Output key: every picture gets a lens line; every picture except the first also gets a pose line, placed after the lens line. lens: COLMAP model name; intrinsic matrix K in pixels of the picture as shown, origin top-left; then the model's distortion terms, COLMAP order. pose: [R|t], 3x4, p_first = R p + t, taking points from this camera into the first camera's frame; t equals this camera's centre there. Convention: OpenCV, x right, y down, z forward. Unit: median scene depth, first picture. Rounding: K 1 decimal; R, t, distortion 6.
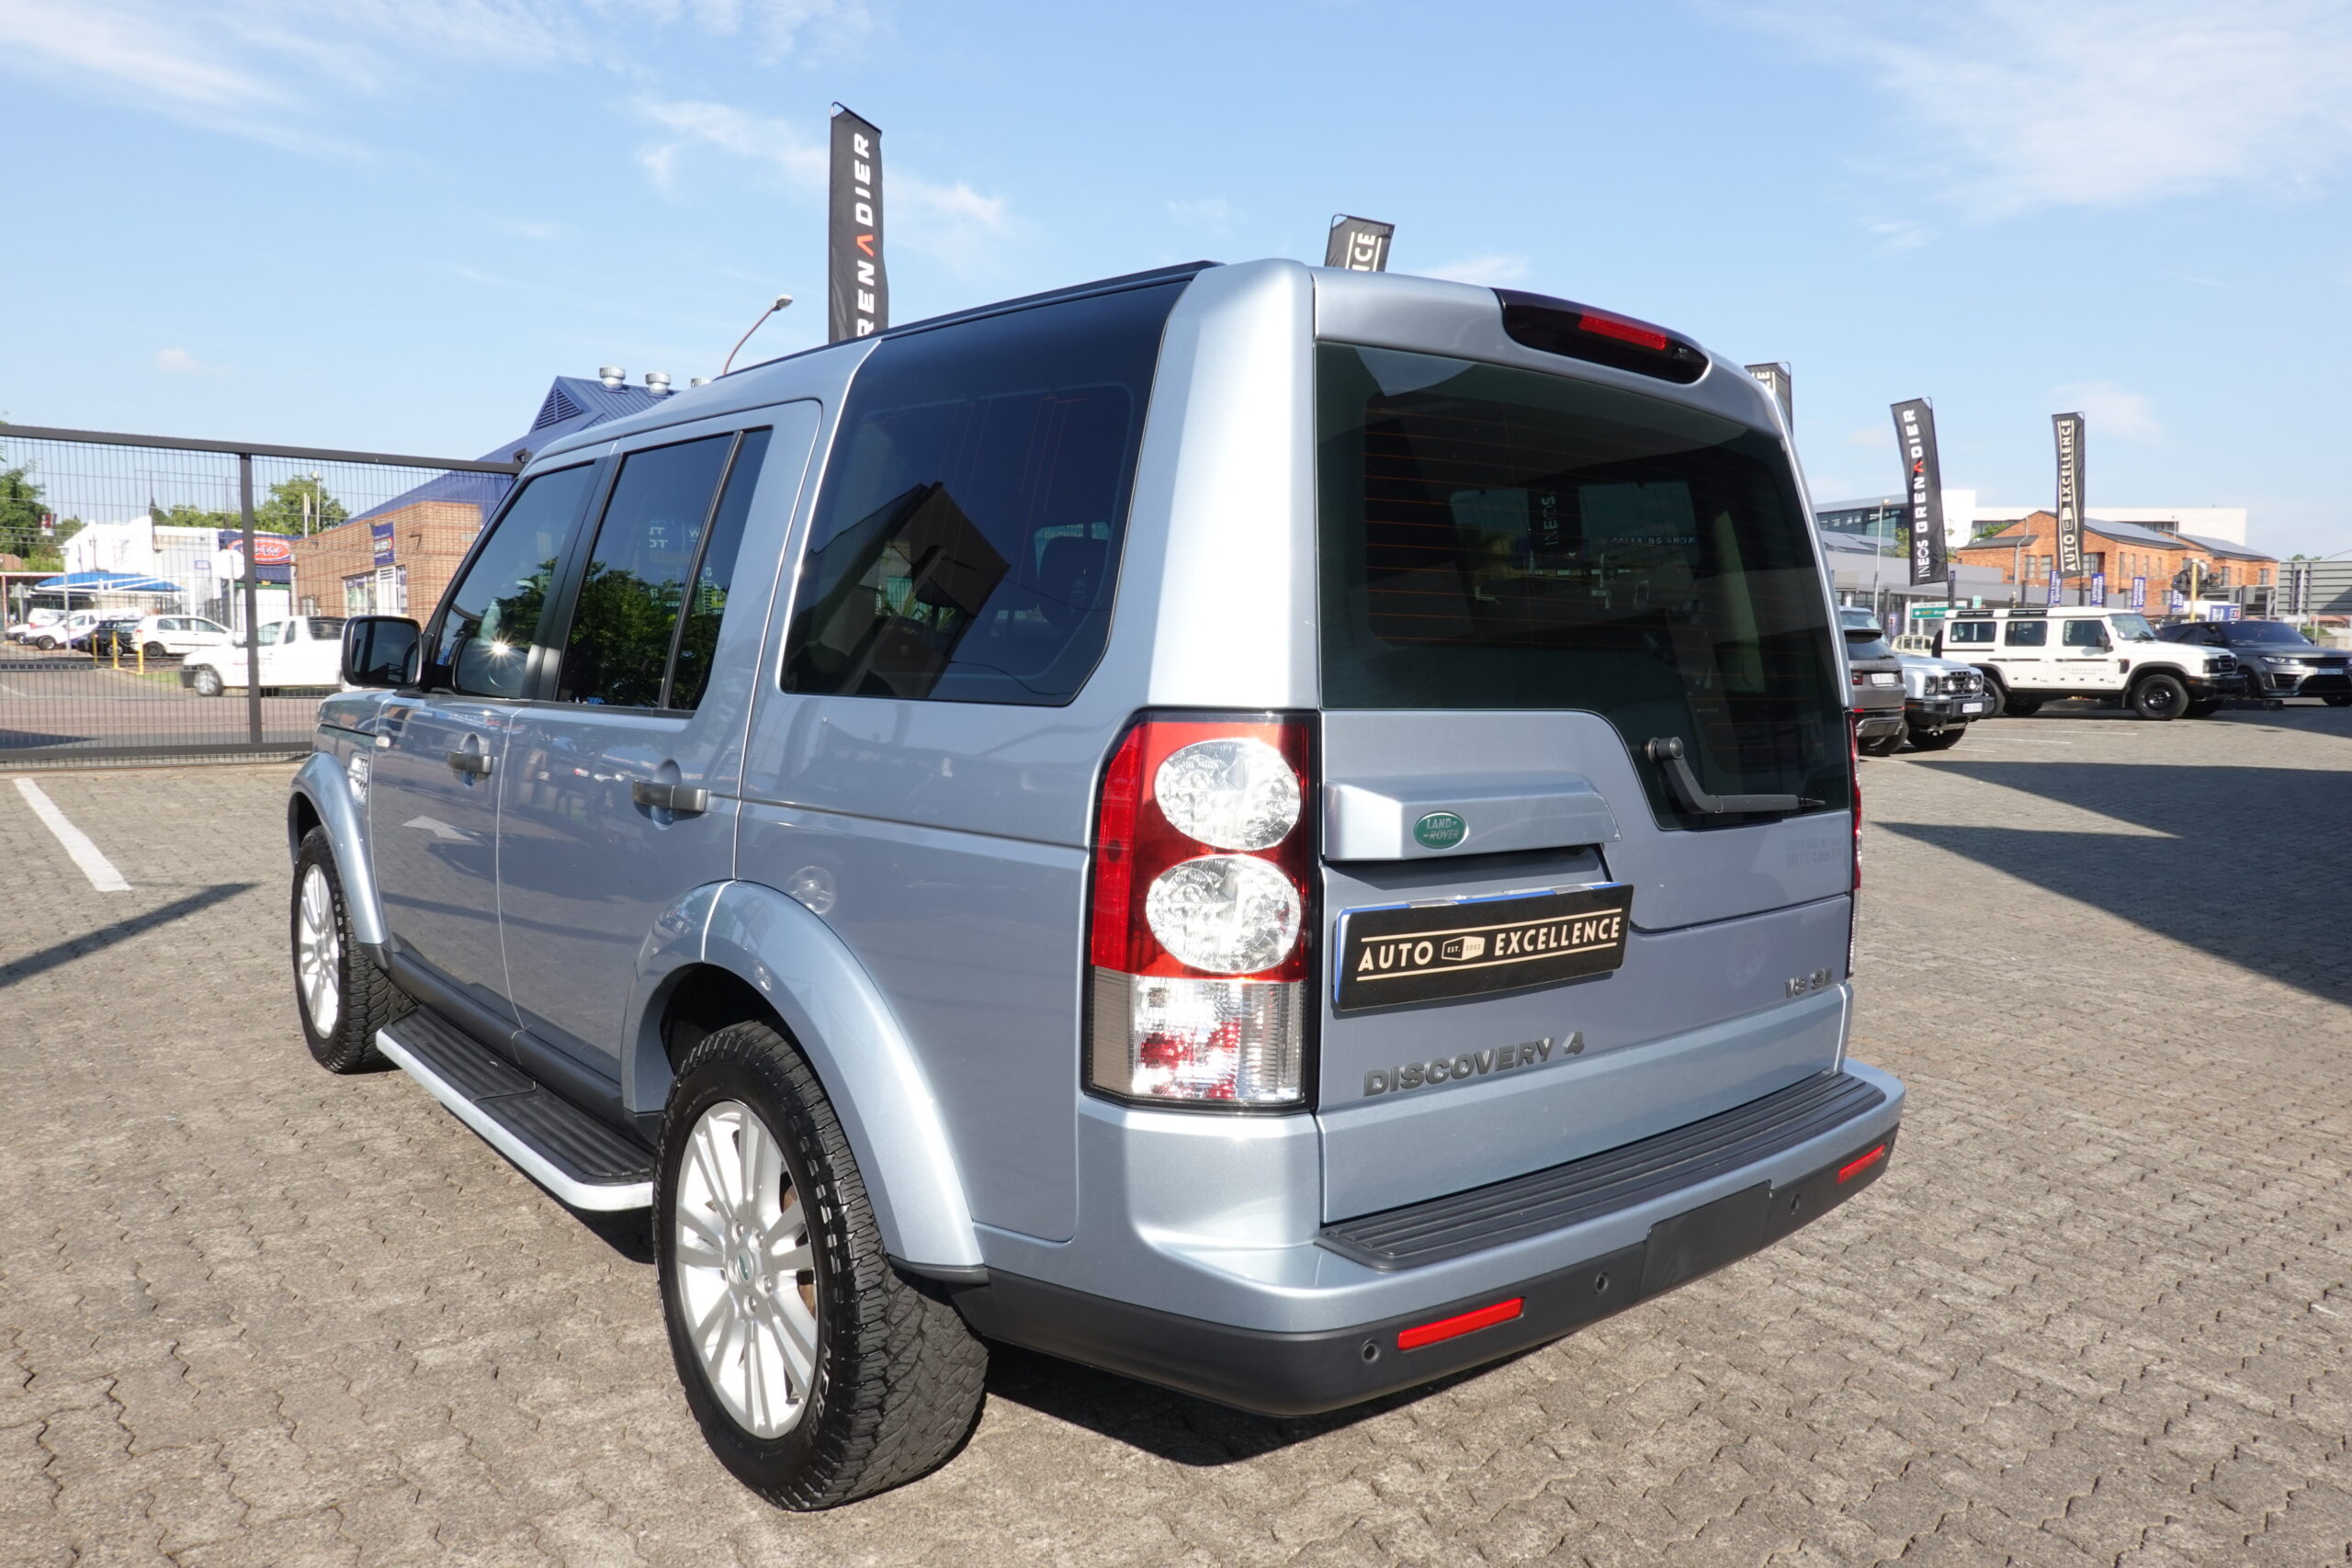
lens RADIAL K [[1566.8, 0, 1187.7], [0, 1566.8, 777.0], [0, 0, 1]] dist [-0.001385, -0.001640]
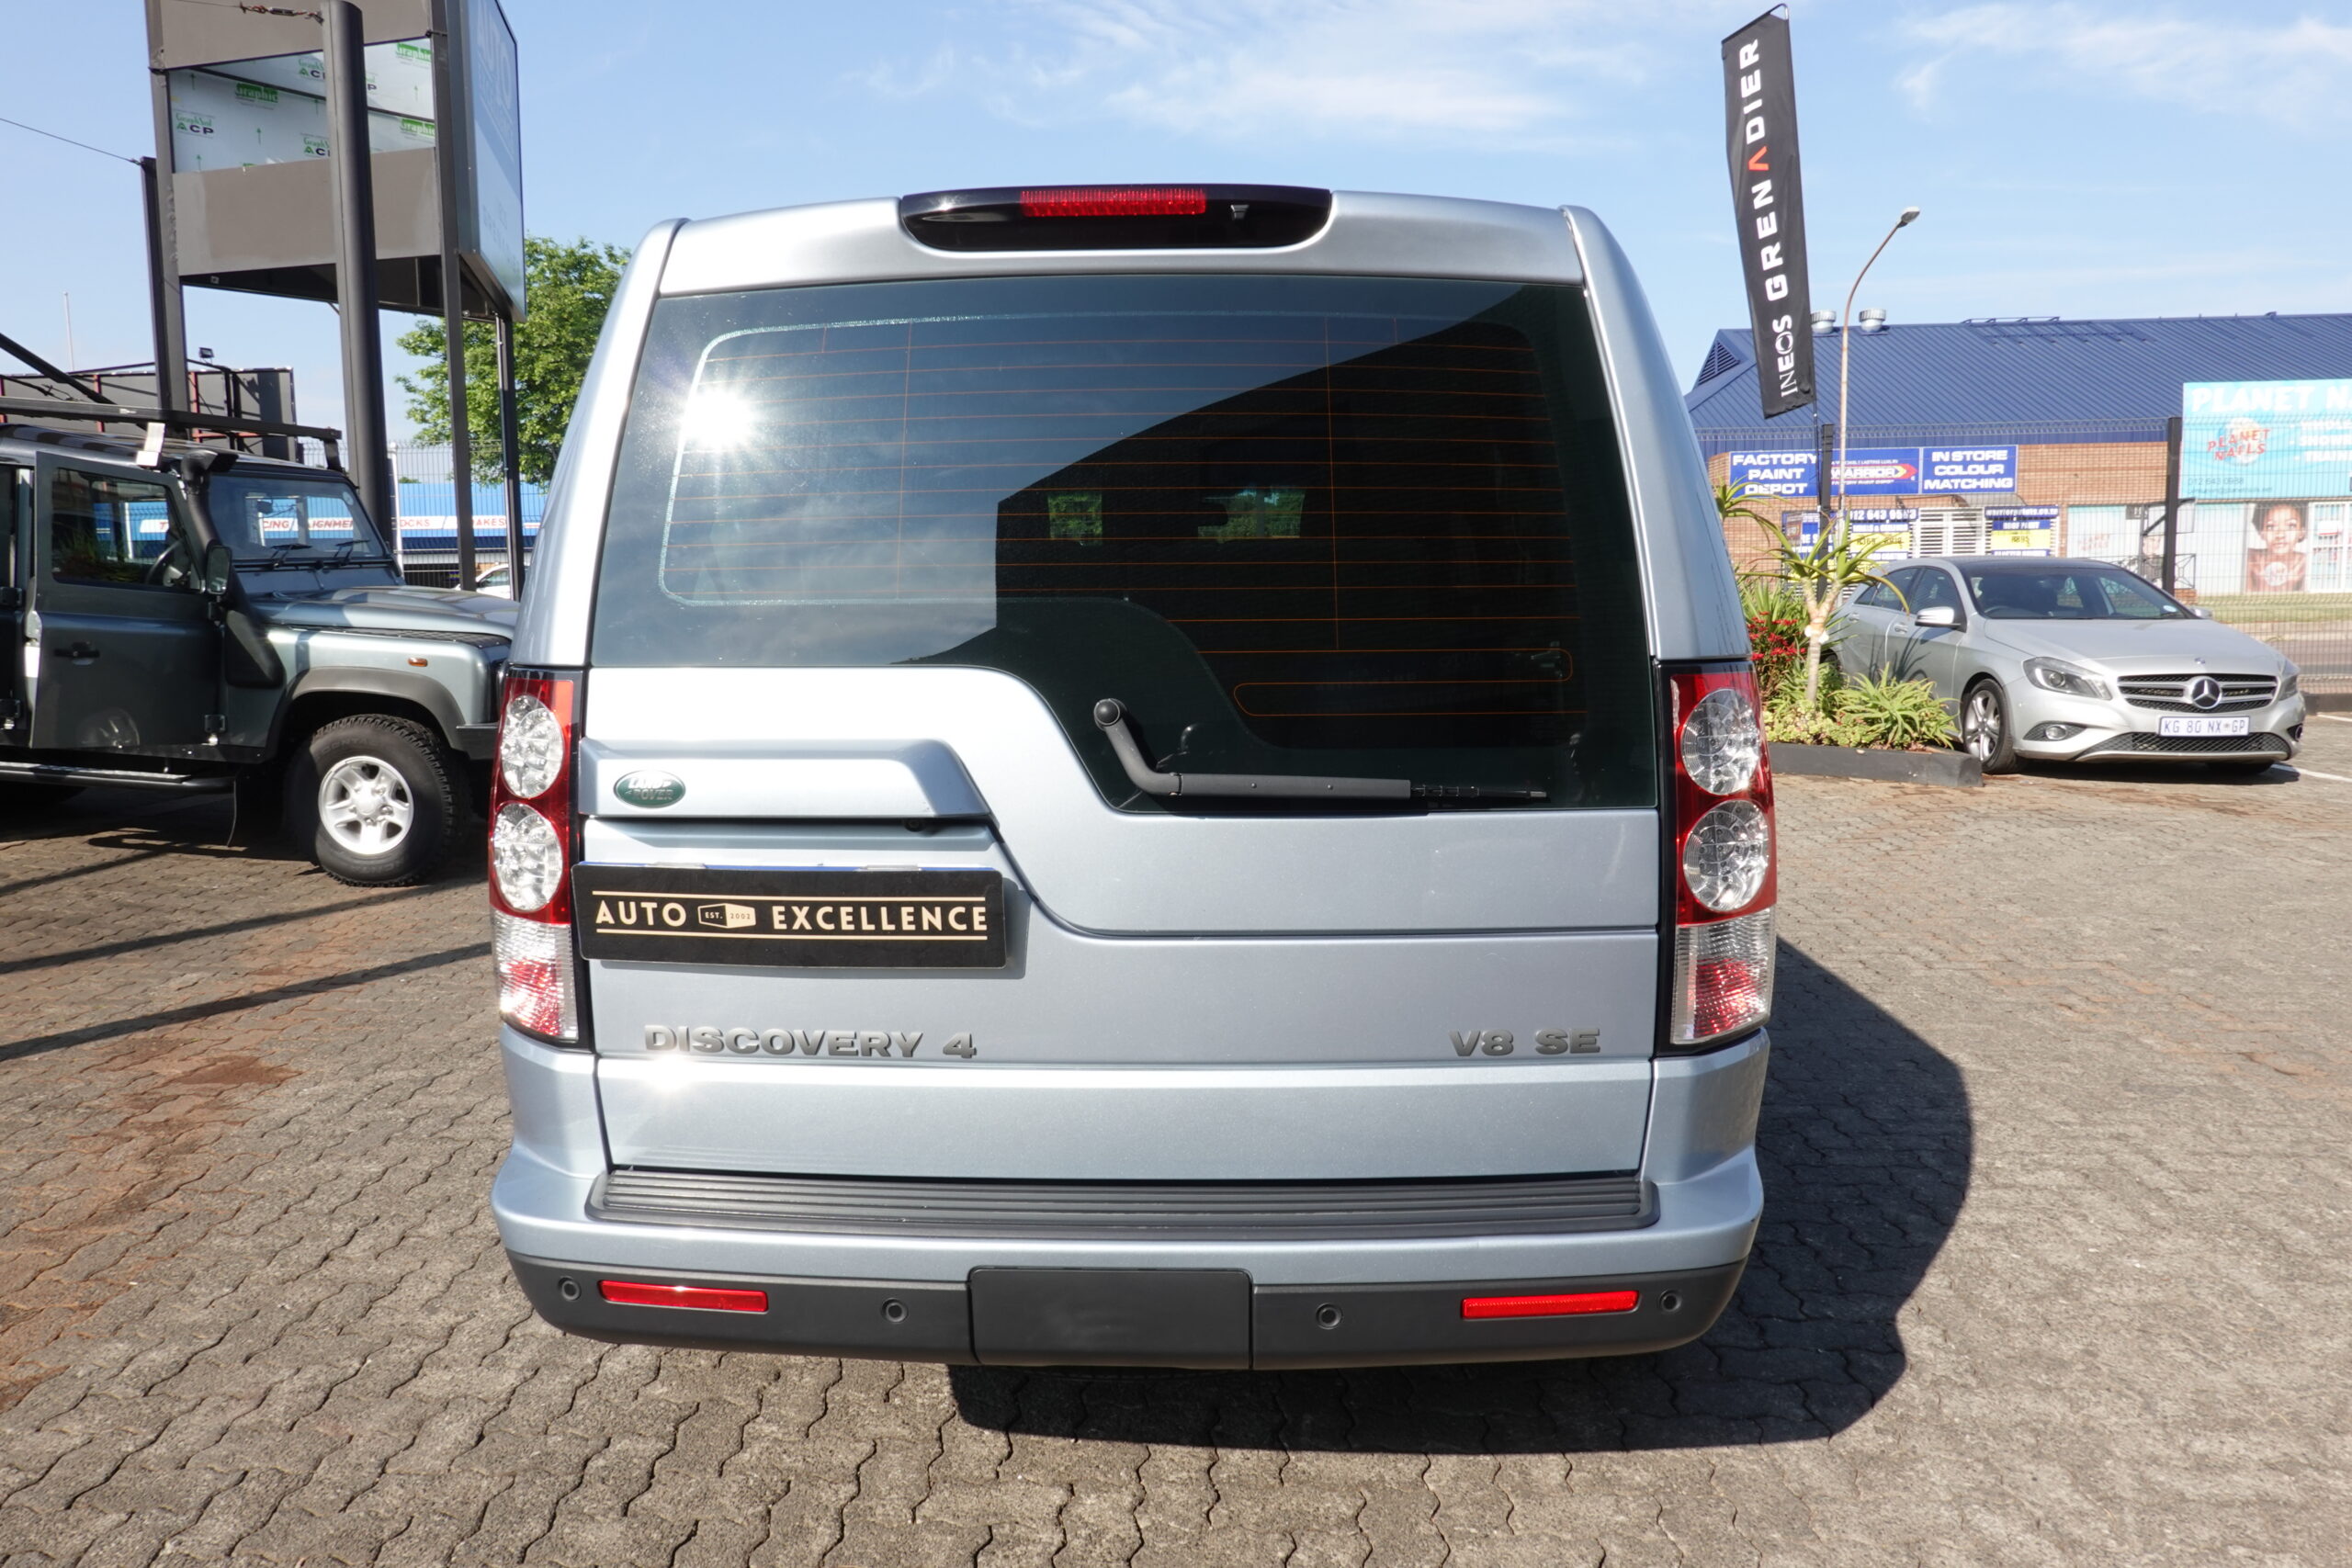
lens RADIAL K [[1566.8, 0, 1178.2], [0, 1566.8, 796.8], [0, 0, 1]] dist [-0.001385, -0.001640]
pose [[0.738272, 0.058236, -0.671985, 0.933988], [-0.029415, 0.998098, 0.054181, -0.020444], [0.673862, -0.020234, 0.738581, 0.446521]]
